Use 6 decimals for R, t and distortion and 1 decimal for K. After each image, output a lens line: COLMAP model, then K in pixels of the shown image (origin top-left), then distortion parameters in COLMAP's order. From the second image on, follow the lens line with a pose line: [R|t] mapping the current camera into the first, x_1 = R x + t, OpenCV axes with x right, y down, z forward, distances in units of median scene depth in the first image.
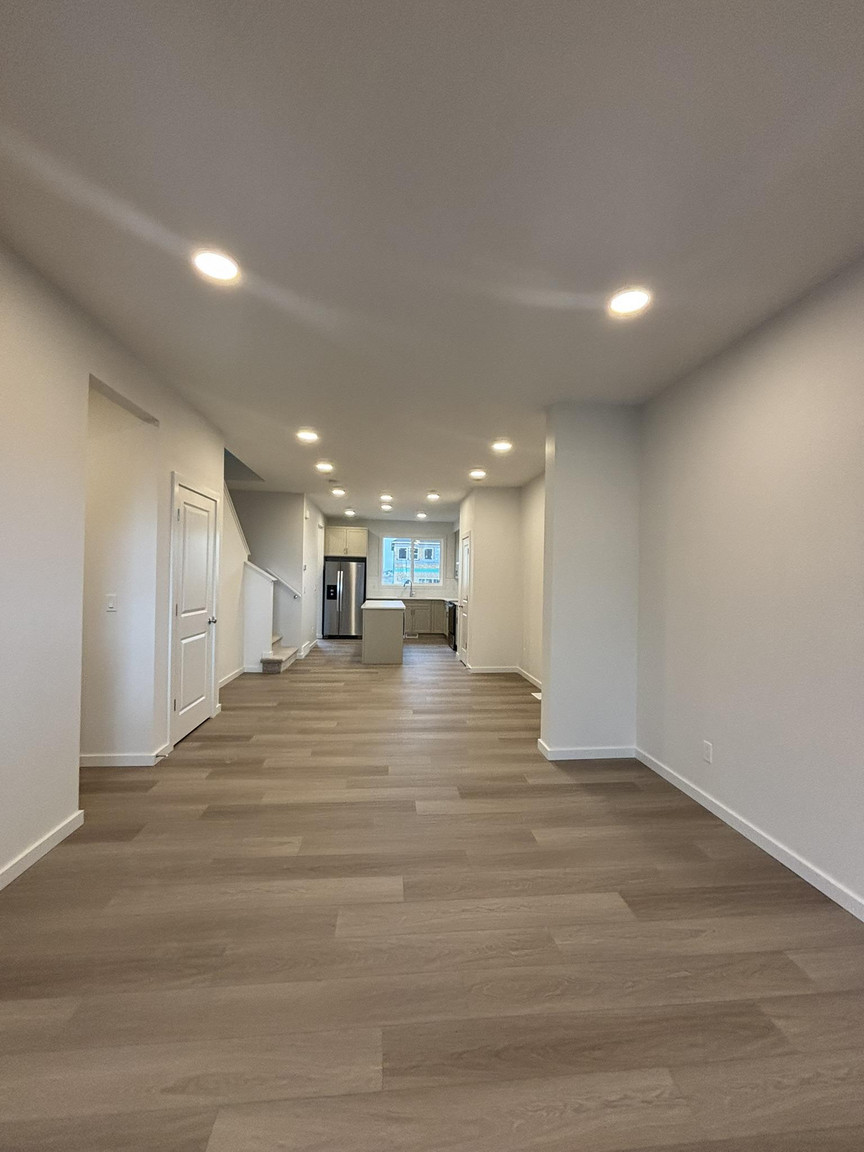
lens RADIAL K [[468.1, 0, 430.5], [0, 468.1, 572.2], [0, 0, 1]] dist [0.004849, 0.000440]
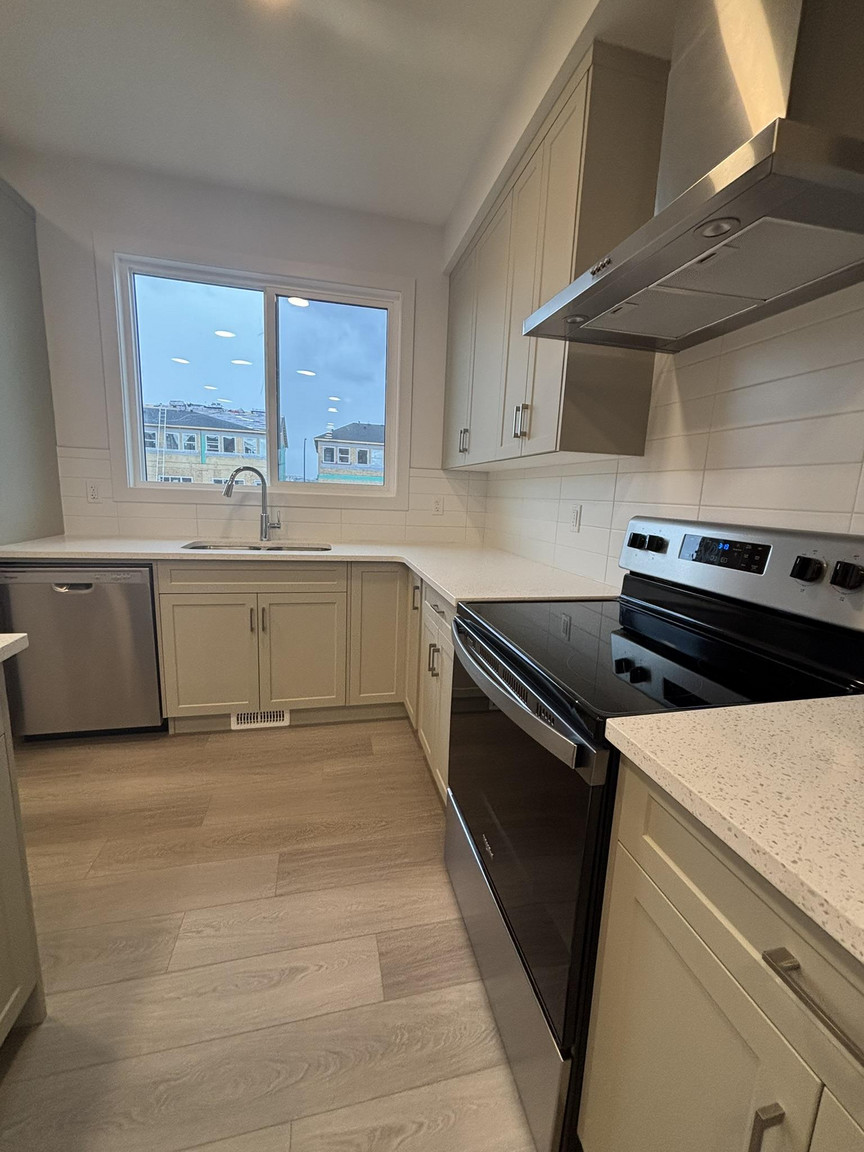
lens RADIAL K [[468.1, 0, 432.7], [0, 468.1, 577.1], [0, 0, 1]] dist [0.004849, 0.000440]
pose [[0.989842, 0.002415, 0.142153, 0.009005], [-0.030065, 0.980799, 0.192692, 0.024284], [-0.138958, -0.195008, 0.970908, 0.794243]]
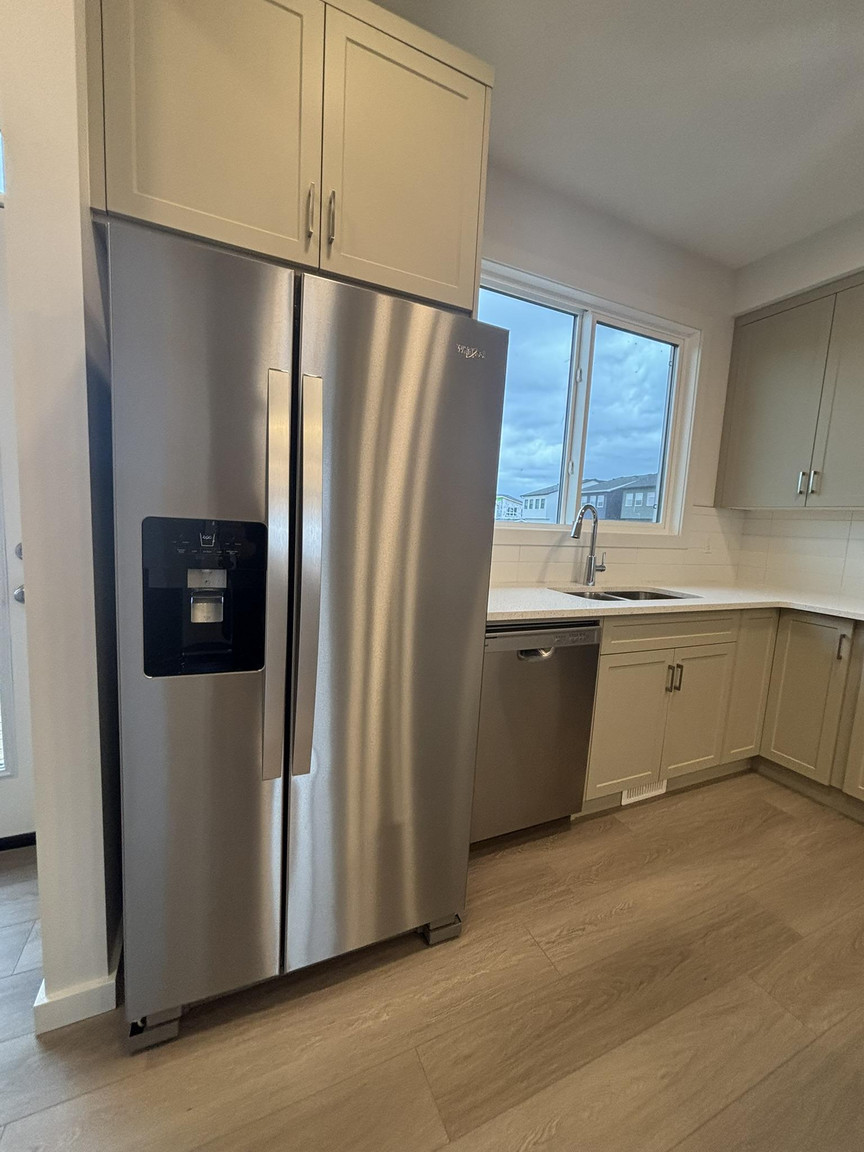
lens RADIAL K [[468.1, 0, 430.2], [0, 468.1, 575.7], [0, 0, 1]] dist [0.004849, 0.000440]
pose [[0.944418, -0.008366, 0.328640, -0.191783], [-0.039493, 0.989549, 0.138682, 0.023163], [-0.326366, -0.143953, 0.934218, 0.867532]]
